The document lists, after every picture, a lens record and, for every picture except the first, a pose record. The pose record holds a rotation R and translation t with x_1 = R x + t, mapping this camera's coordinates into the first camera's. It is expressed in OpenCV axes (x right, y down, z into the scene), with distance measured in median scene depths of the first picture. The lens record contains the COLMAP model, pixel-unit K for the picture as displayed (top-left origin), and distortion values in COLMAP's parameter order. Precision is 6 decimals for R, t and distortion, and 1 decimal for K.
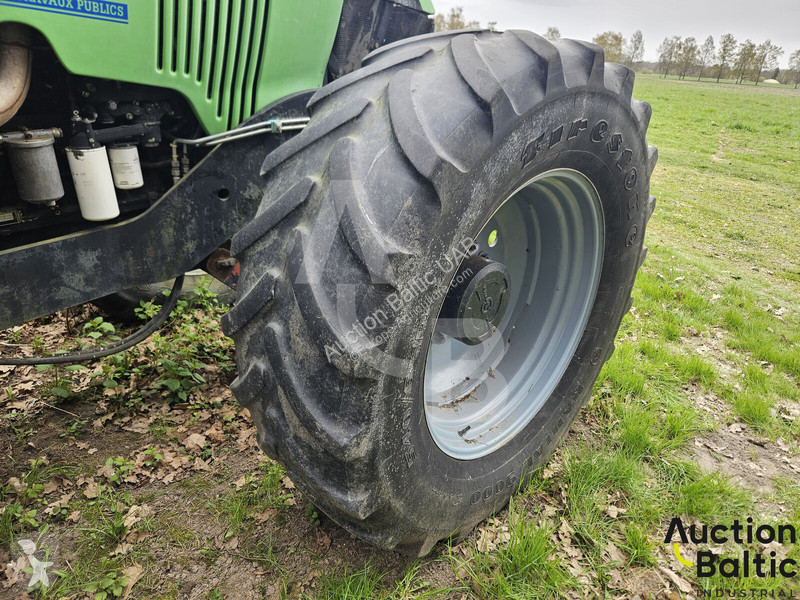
lens RADIAL K [[589.1, 0, 428.4], [0, 589.1, 300.6], [0, 0, 1]] dist [0.078261, -0.083270]
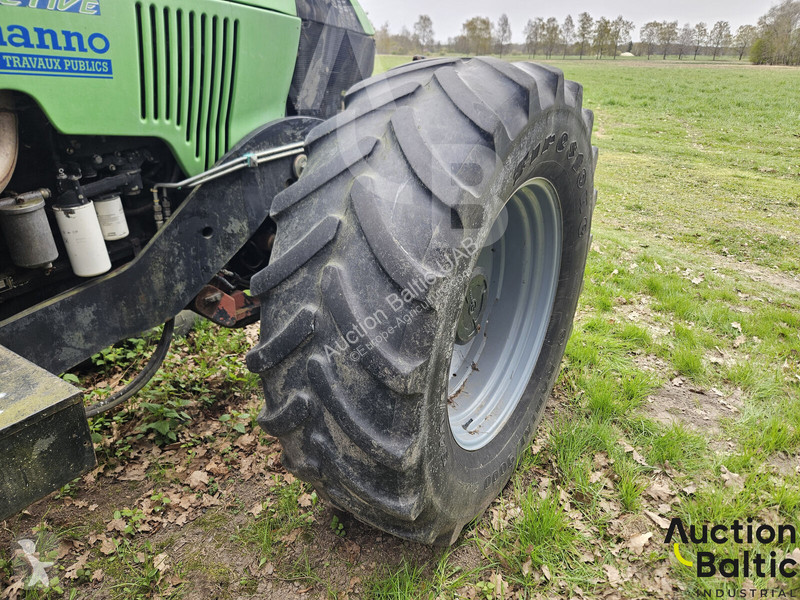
lens RADIAL K [[589.1, 0, 428.4], [0, 589.1, 300.6], [0, 0, 1]] dist [0.078261, -0.083270]
pose [[0.977529, -0.131434, 0.164808, -0.162736], [0.128410, 0.991299, 0.028916, -0.046209], [-0.167175, -0.007103, 0.985902, -0.058711]]
